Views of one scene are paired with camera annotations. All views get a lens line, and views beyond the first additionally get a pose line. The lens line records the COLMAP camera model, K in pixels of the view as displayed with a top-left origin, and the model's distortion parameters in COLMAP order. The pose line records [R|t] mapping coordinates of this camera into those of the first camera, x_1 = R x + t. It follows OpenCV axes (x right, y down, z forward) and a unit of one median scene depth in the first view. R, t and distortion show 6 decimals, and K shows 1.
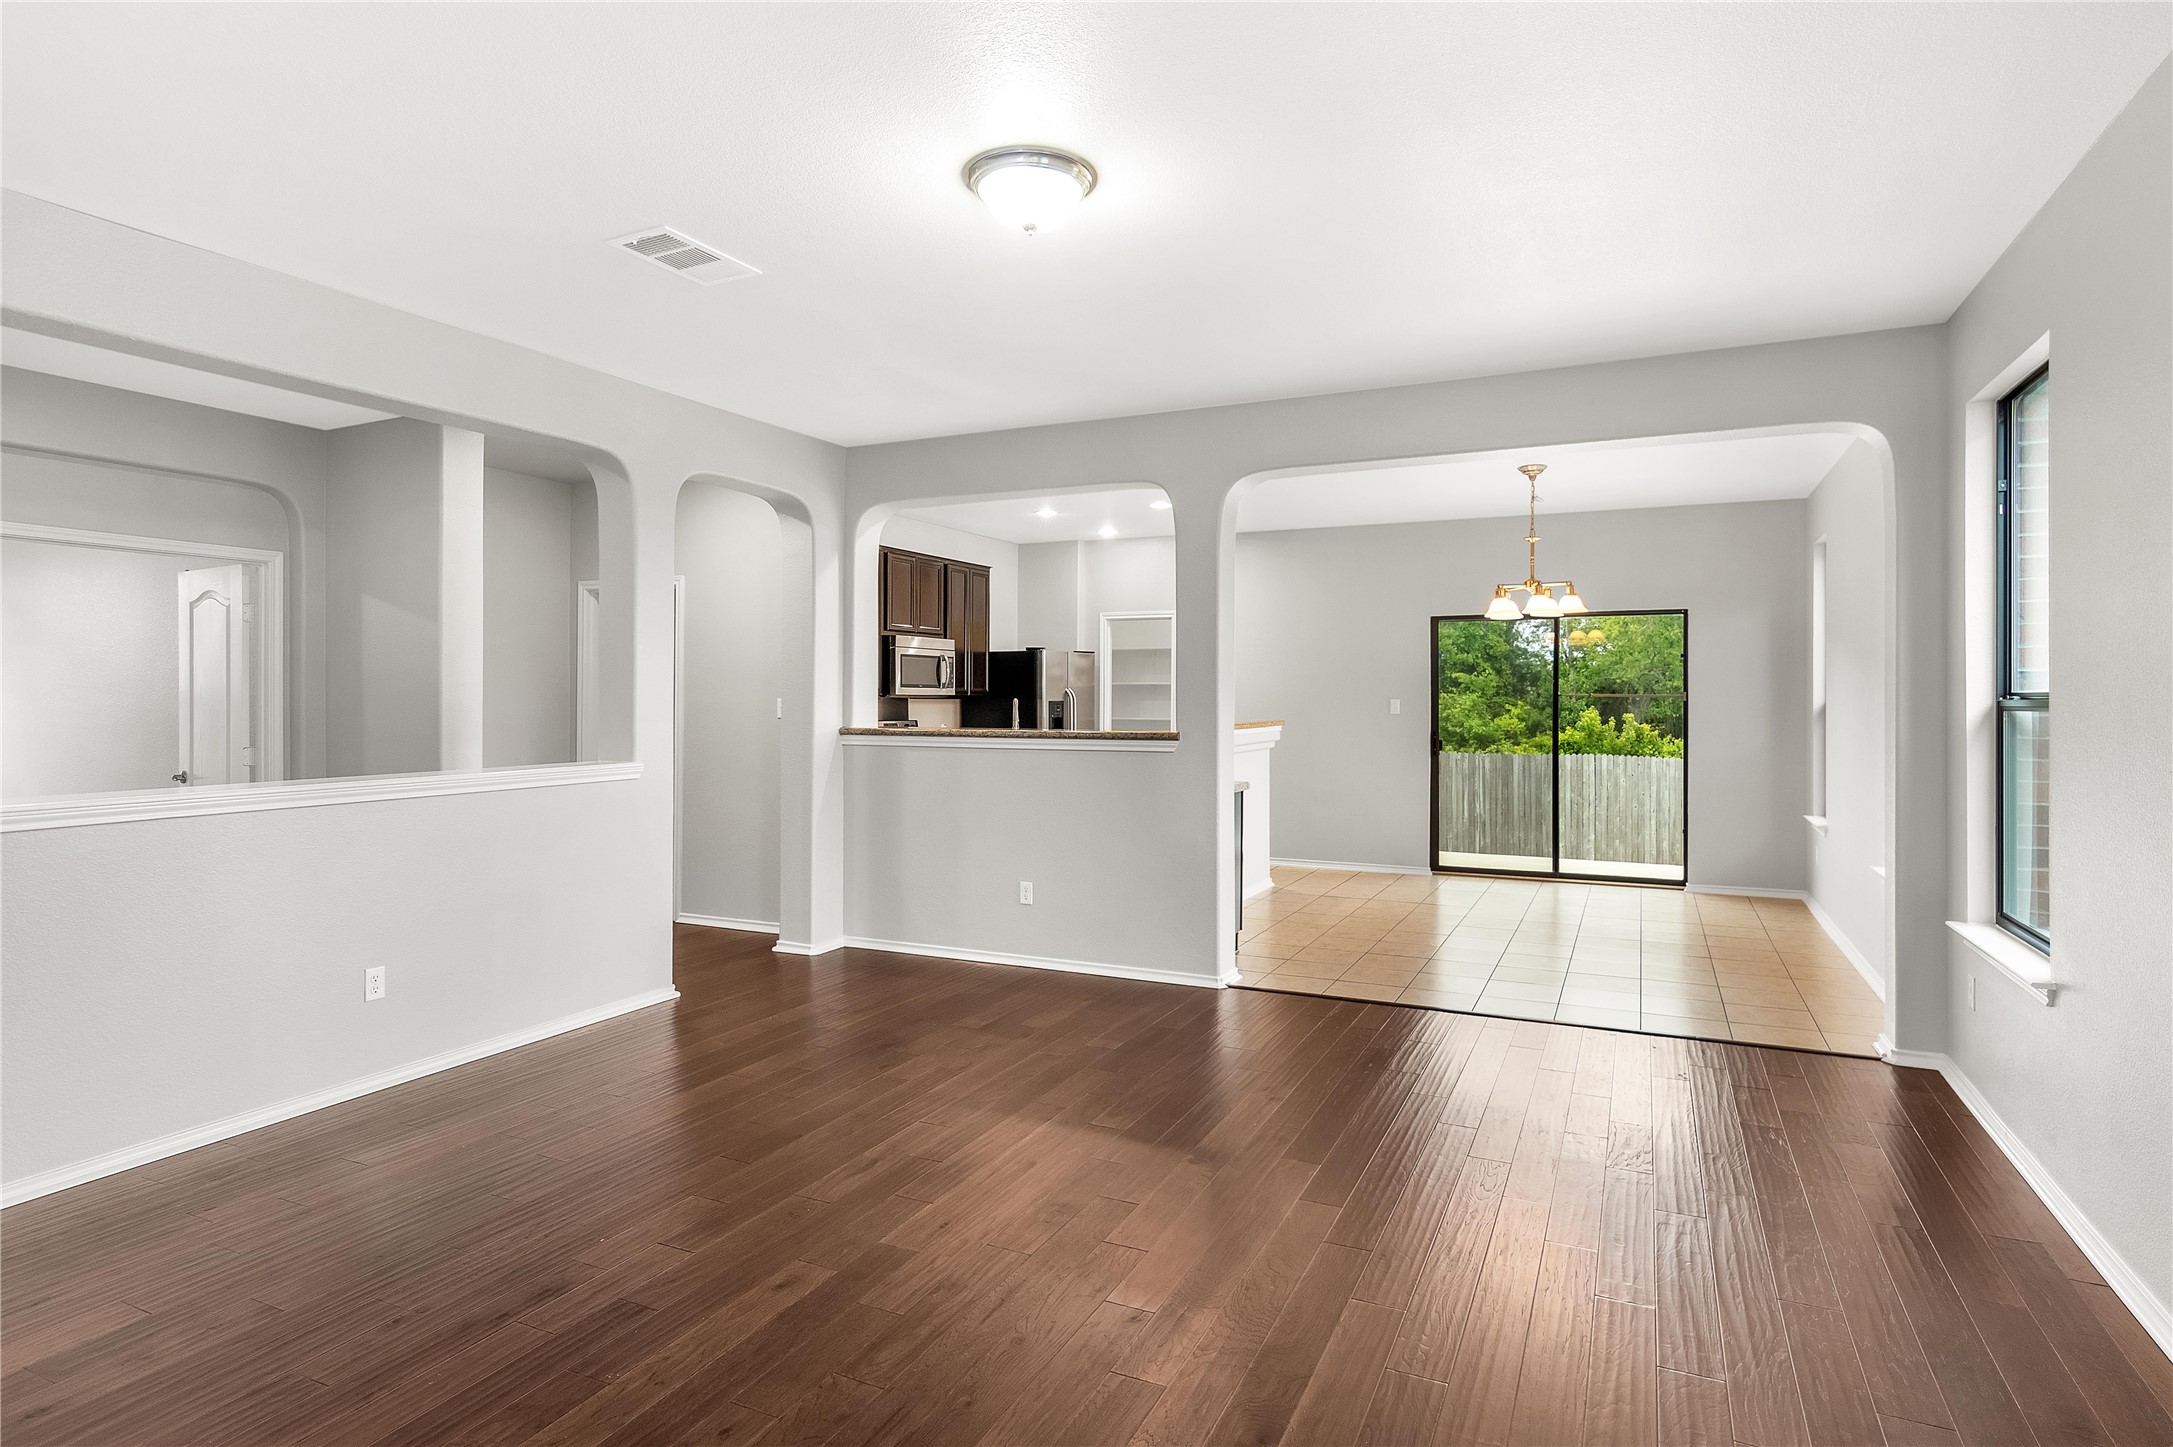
lens RADIAL K [[1166.6, 0, 1127.5], [0, 1166.6, 696.5], [0, 0, 1]] dist [-0.002017, 0.099019]
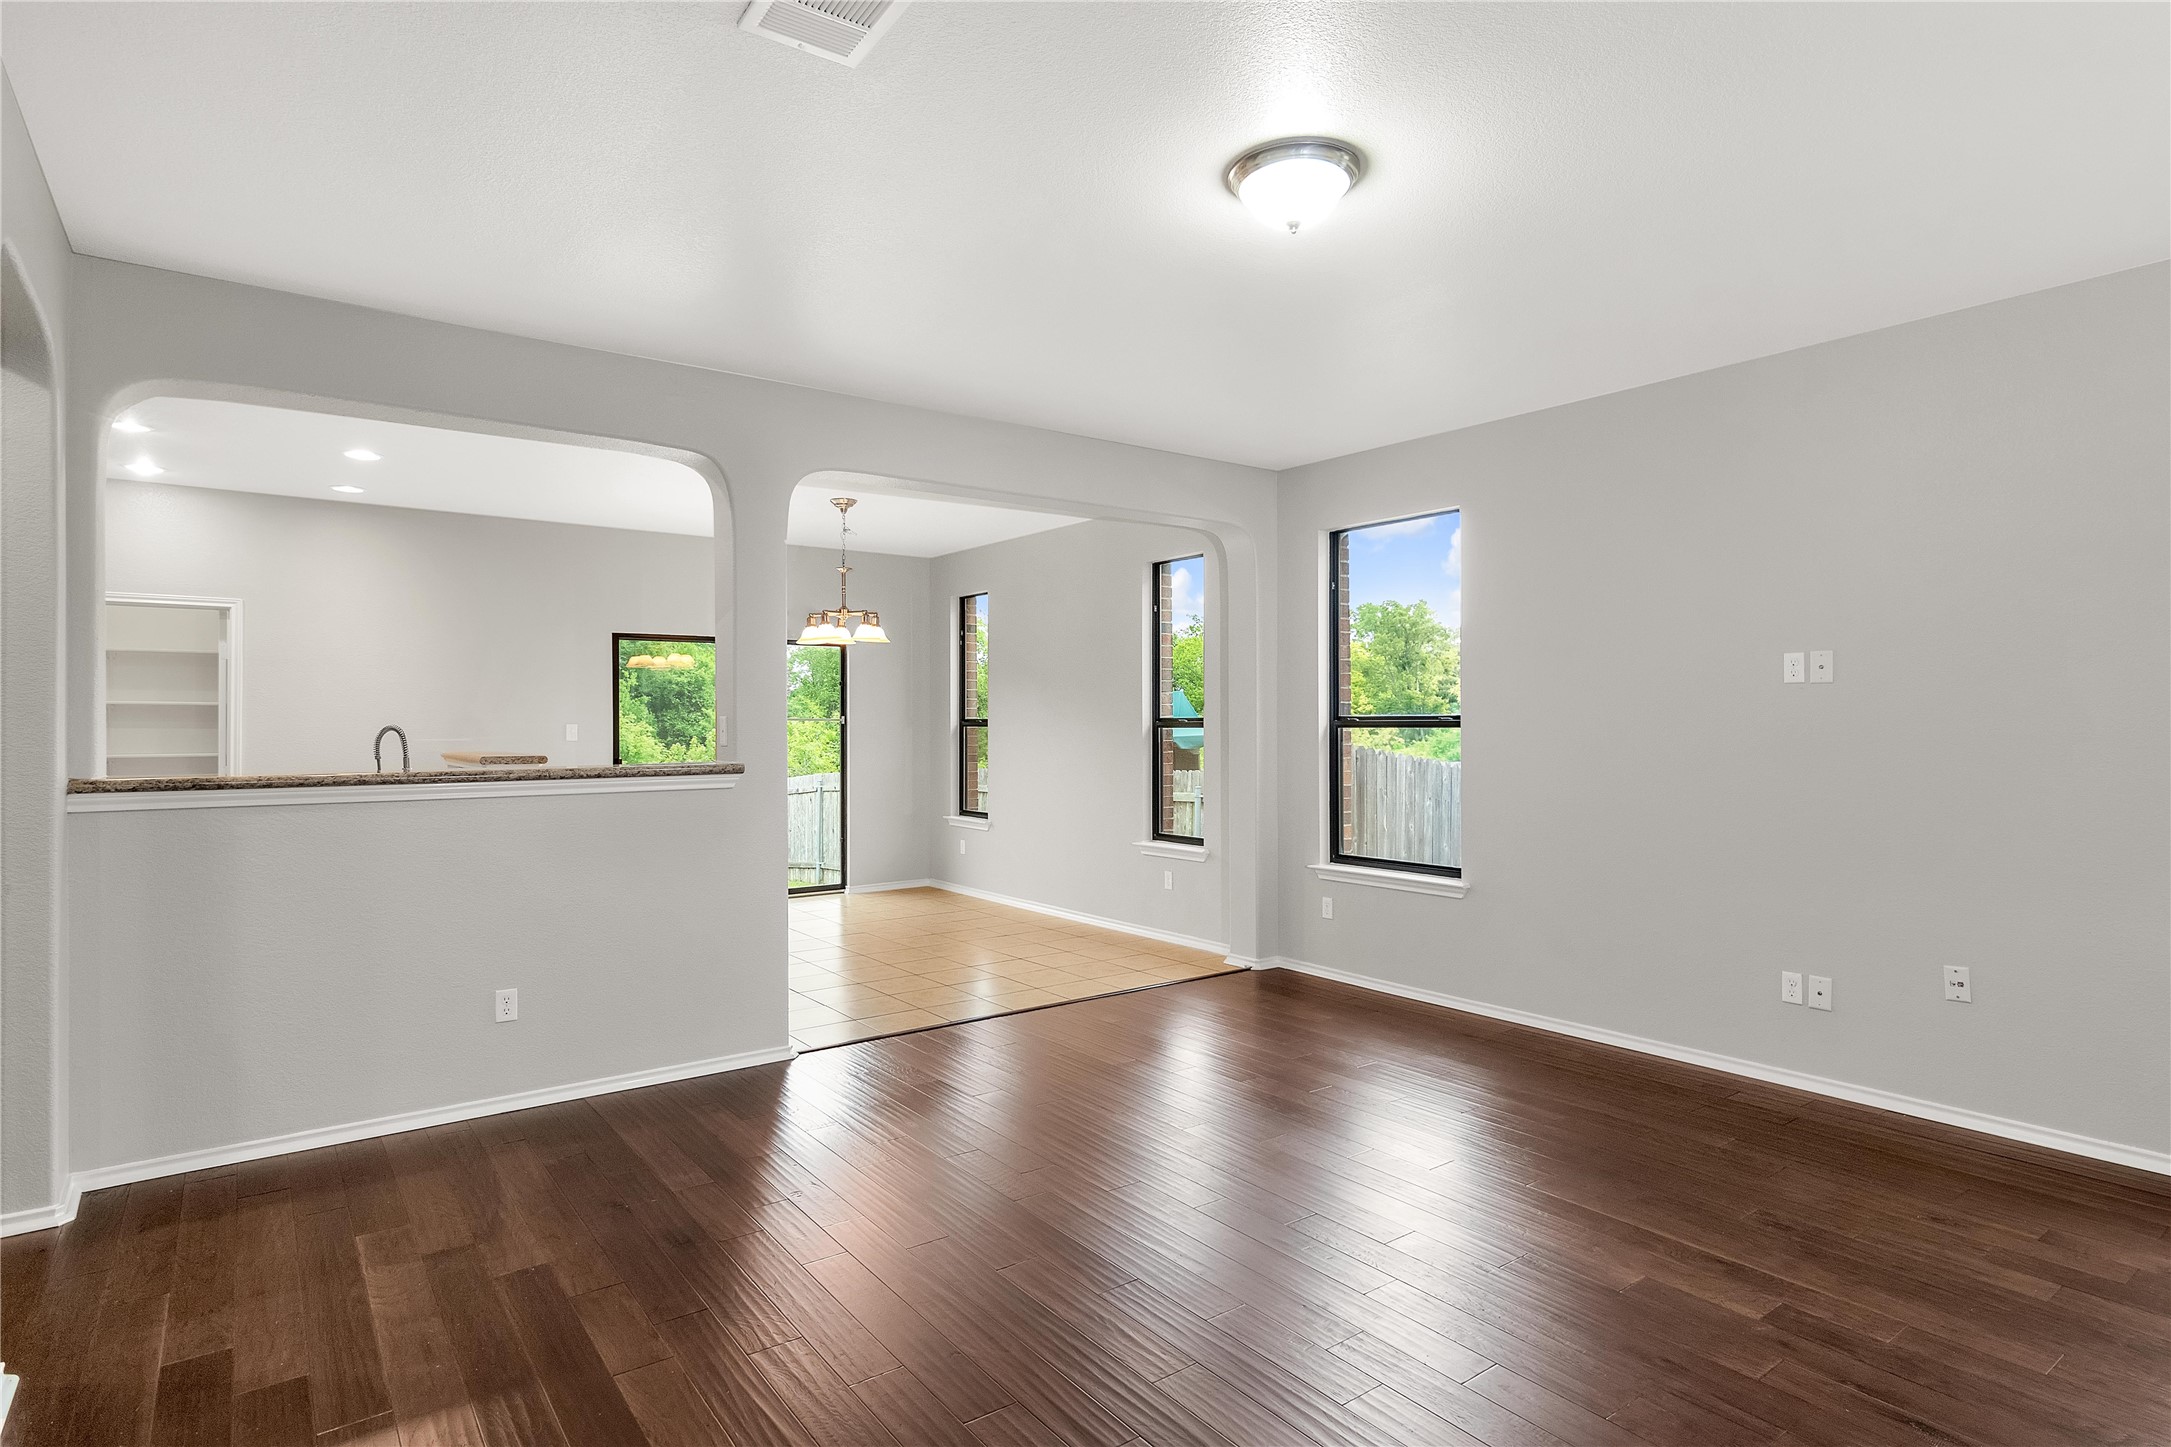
lens RADIAL K [[1143.4, 0, 1098.0], [0, 1143.4, 704.2], [0, 0, 1]] dist [0.002245, 0.000286]
pose [[0.481169, 0.010712, 0.876562, -0.326414], [0.003195, 0.999897, -0.013973, 0.000671], [-0.876622, 0.009524, 0.481085, 0.232386]]
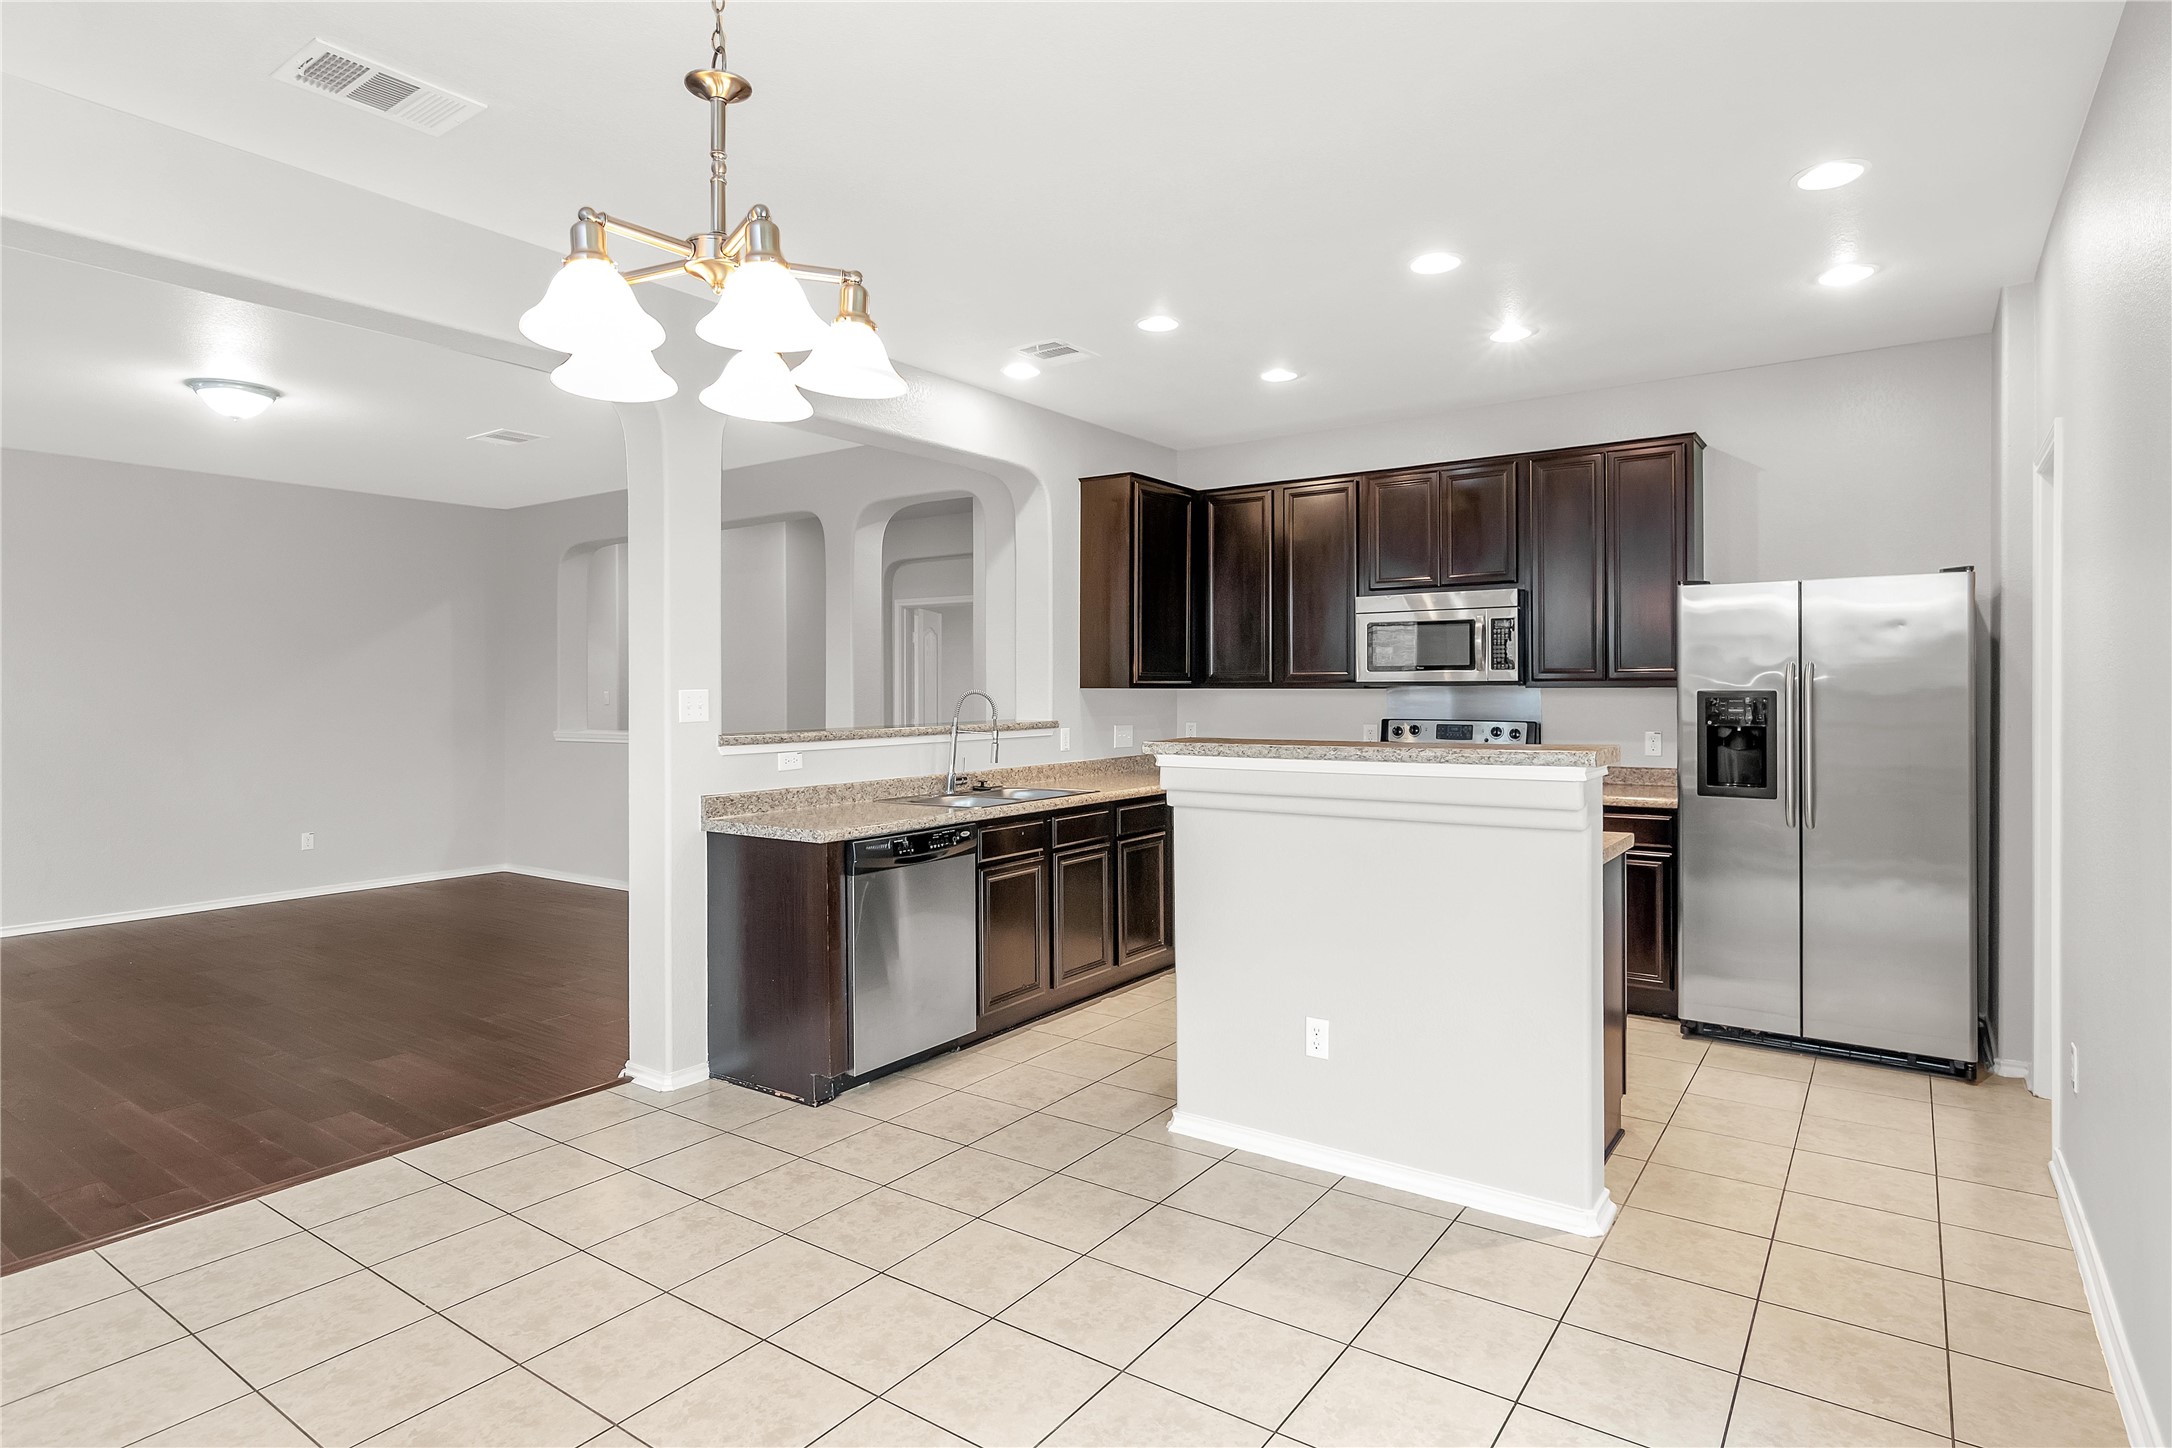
lens RADIAL K [[1143.9, 0, 1098.5], [0, 1143.9, 704.7], [0, 0, 1]] dist [0.002245, 0.000286]
pose [[-0.186883, 0.012384, -0.982304, 0.429176], [0.002432, 0.999923, 0.012143, 0.002757], [0.982379, -0.000119, -0.186899, 0.834500]]
